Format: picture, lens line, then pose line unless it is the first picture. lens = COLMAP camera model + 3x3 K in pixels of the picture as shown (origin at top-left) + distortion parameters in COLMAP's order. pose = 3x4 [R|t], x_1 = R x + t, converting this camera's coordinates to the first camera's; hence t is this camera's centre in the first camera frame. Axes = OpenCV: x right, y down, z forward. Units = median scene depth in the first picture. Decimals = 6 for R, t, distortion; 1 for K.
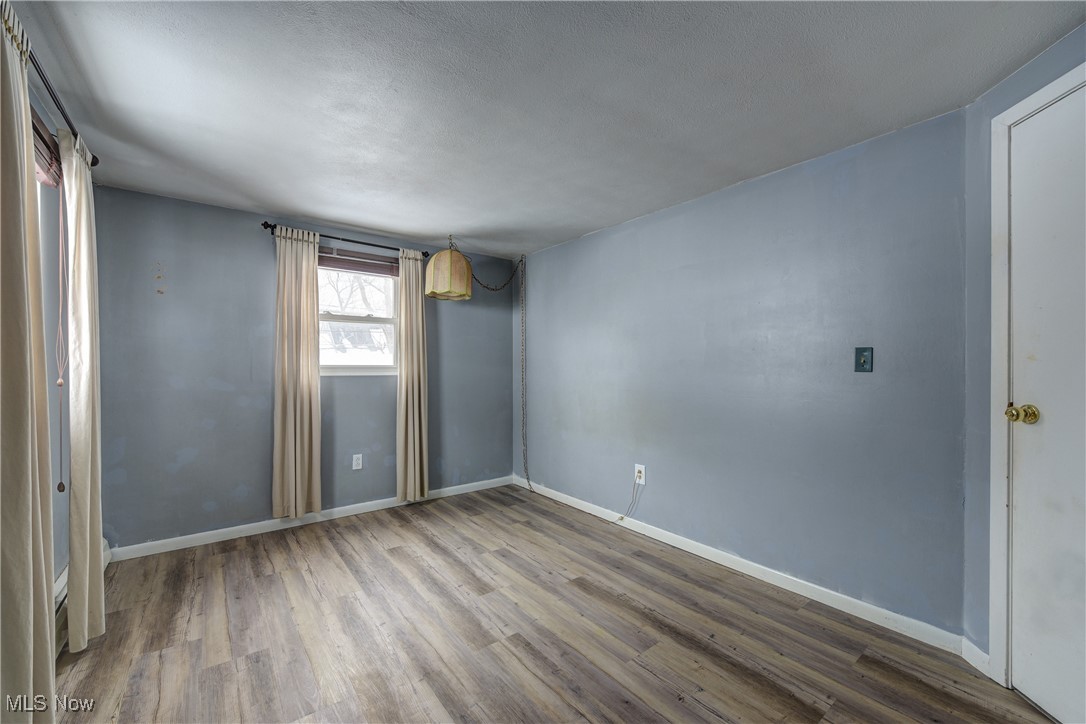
lens RADIAL K [[427.8, 0, 542.9], [0, 427.8, 365.5], [0, 0, 1]] dist [-0.001189, -0.000270]
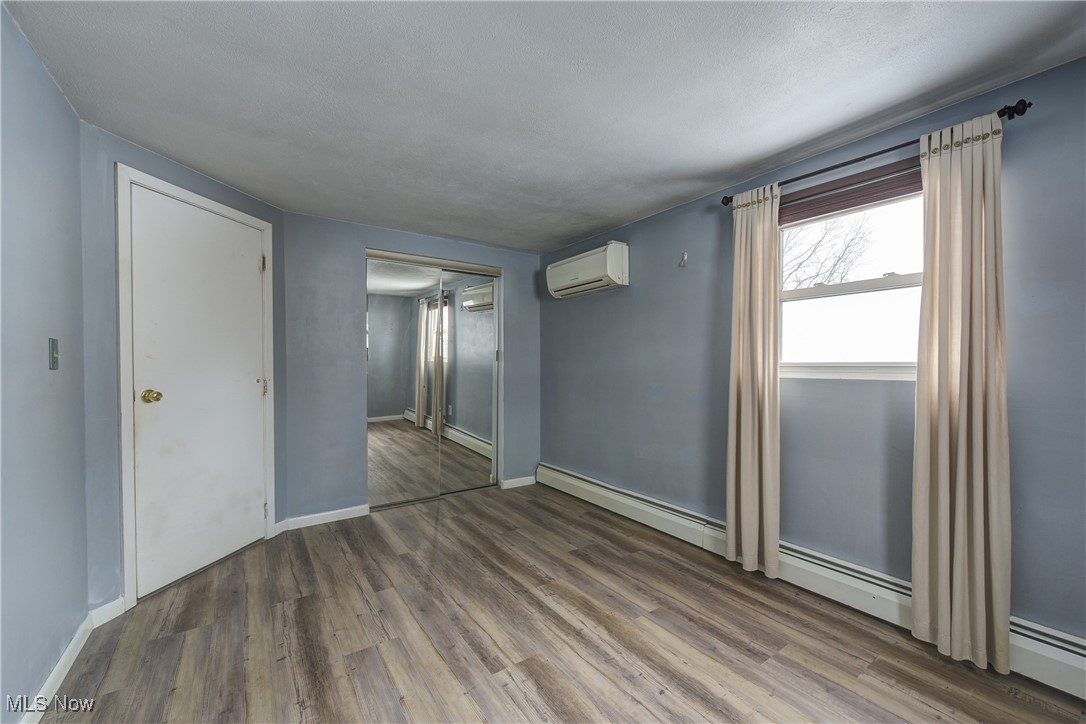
lens RADIAL K [[427.8, 0, 542.9], [0, 427.8, 365.5], [0, 0, 1]] dist [-0.001189, -0.000270]
pose [[-0.998447, -0.000949, 0.055705, -0.222374], [-0.000778, 0.999995, 0.003085, 0.004065], [-0.055708, 0.003036, -0.998443, 1.985926]]
